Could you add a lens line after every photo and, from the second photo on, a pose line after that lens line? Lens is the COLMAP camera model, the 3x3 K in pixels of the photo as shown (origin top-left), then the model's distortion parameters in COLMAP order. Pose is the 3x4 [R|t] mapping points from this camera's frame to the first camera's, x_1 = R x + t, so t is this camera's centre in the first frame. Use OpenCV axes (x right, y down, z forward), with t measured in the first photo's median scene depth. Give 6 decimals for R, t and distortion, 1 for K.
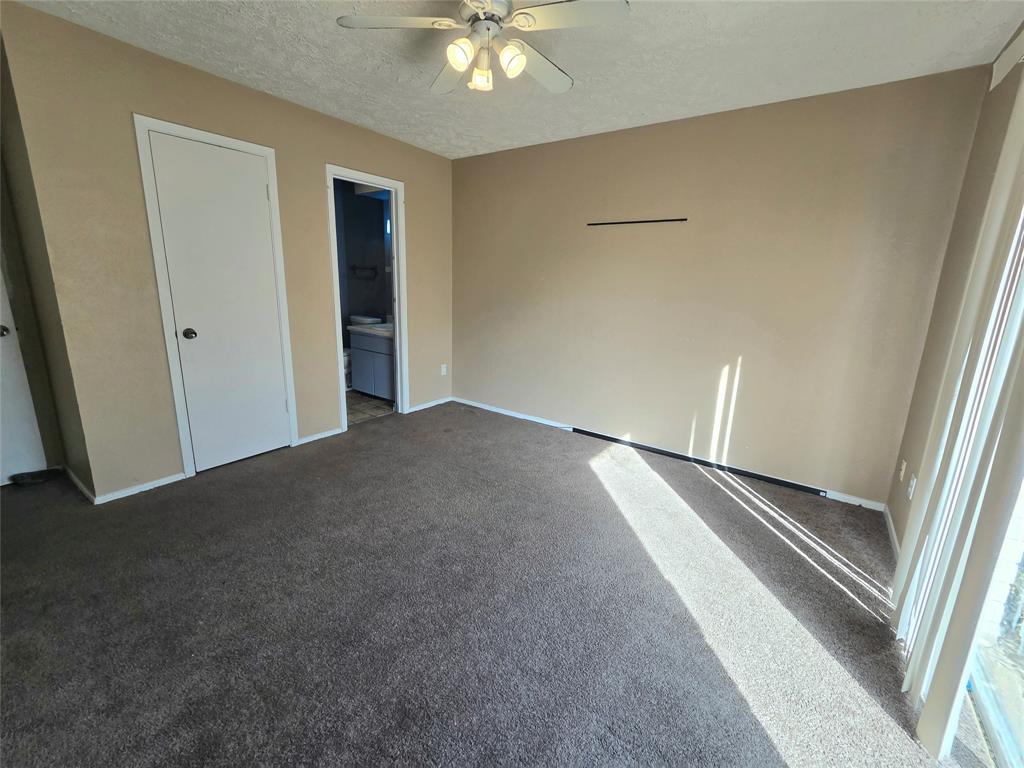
lens RADIAL K [[426.4, 0, 512.9], [0, 426.4, 378.1], [0, 0, 1]] dist [0.013347, -0.000067]
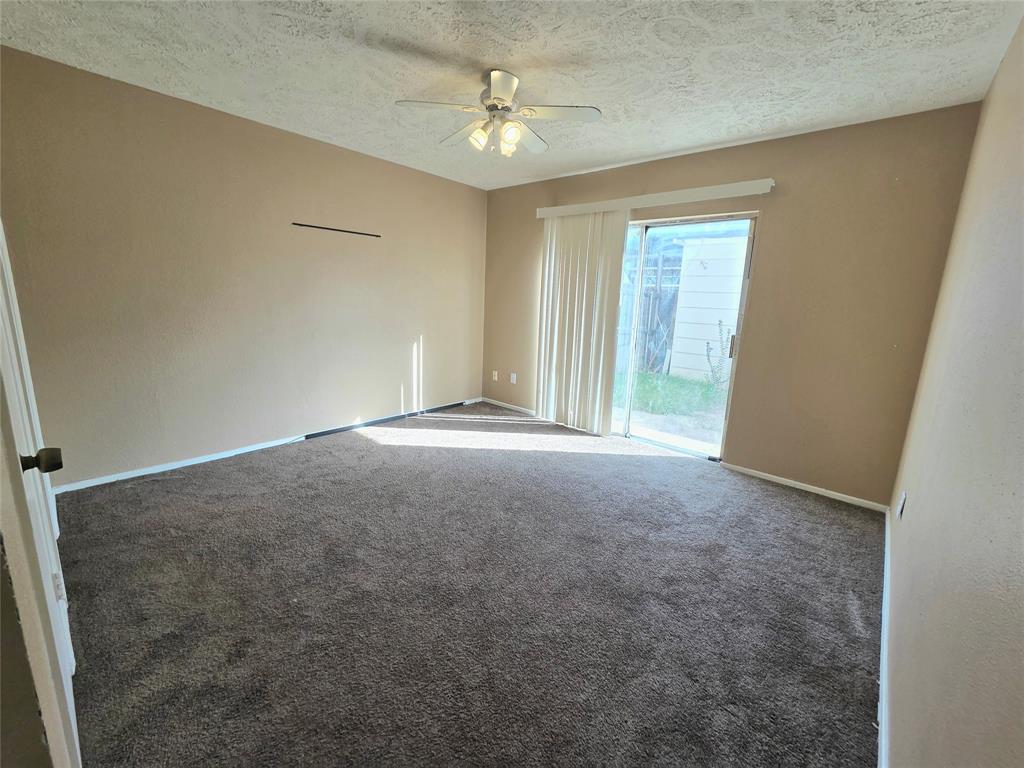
lens RADIAL K [[426.4, 0, 511.9], [0, 426.4, 383.0], [0, 0, 1]] dist [0.013347, -0.000067]
pose [[0.097533, -0.231908, 0.967836, -0.871576], [0.183446, 0.959999, 0.211543, -0.140399], [-0.978179, 0.156913, 0.136174, 0.489003]]
